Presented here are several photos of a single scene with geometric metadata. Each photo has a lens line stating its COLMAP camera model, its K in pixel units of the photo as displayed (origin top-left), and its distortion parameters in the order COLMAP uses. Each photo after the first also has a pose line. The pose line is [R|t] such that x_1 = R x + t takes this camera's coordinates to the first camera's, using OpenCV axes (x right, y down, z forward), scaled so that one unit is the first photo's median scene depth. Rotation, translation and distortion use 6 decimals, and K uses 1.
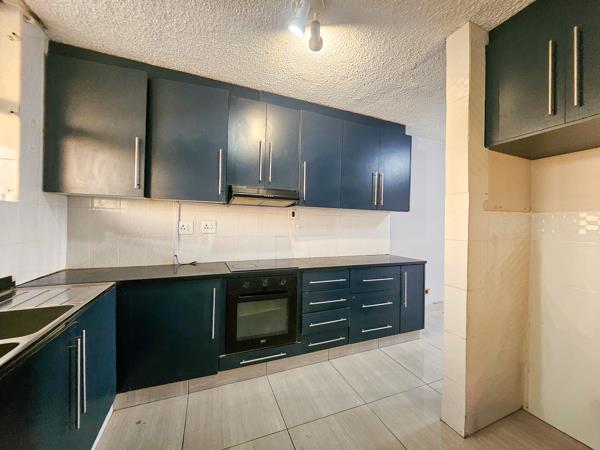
lens RADIAL K [[238.2, 0, 301.6], [0, 238.2, 221.5], [0, 0, 1]] dist [-0.002193, -0.000374]
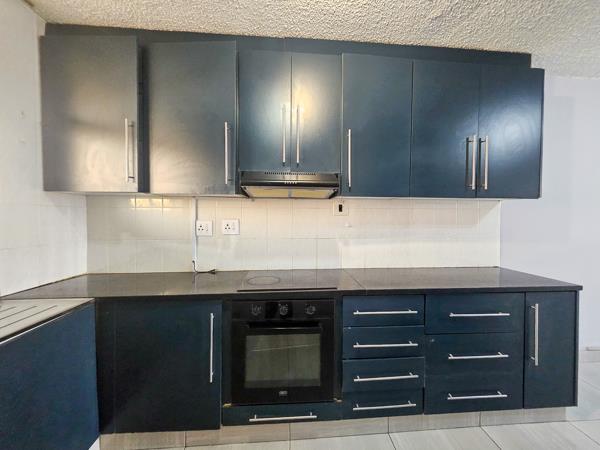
lens RADIAL K [[238.2, 0, 301.6], [0, 238.2, 221.5], [0, 0, 1]] dist [-0.002193, -0.000374]
pose [[0.947680, -0.011259, -0.319024, 0.099521], [0.017668, 0.999696, 0.017205, -0.005227], [0.318734, -0.021941, 0.947590, 0.319789]]
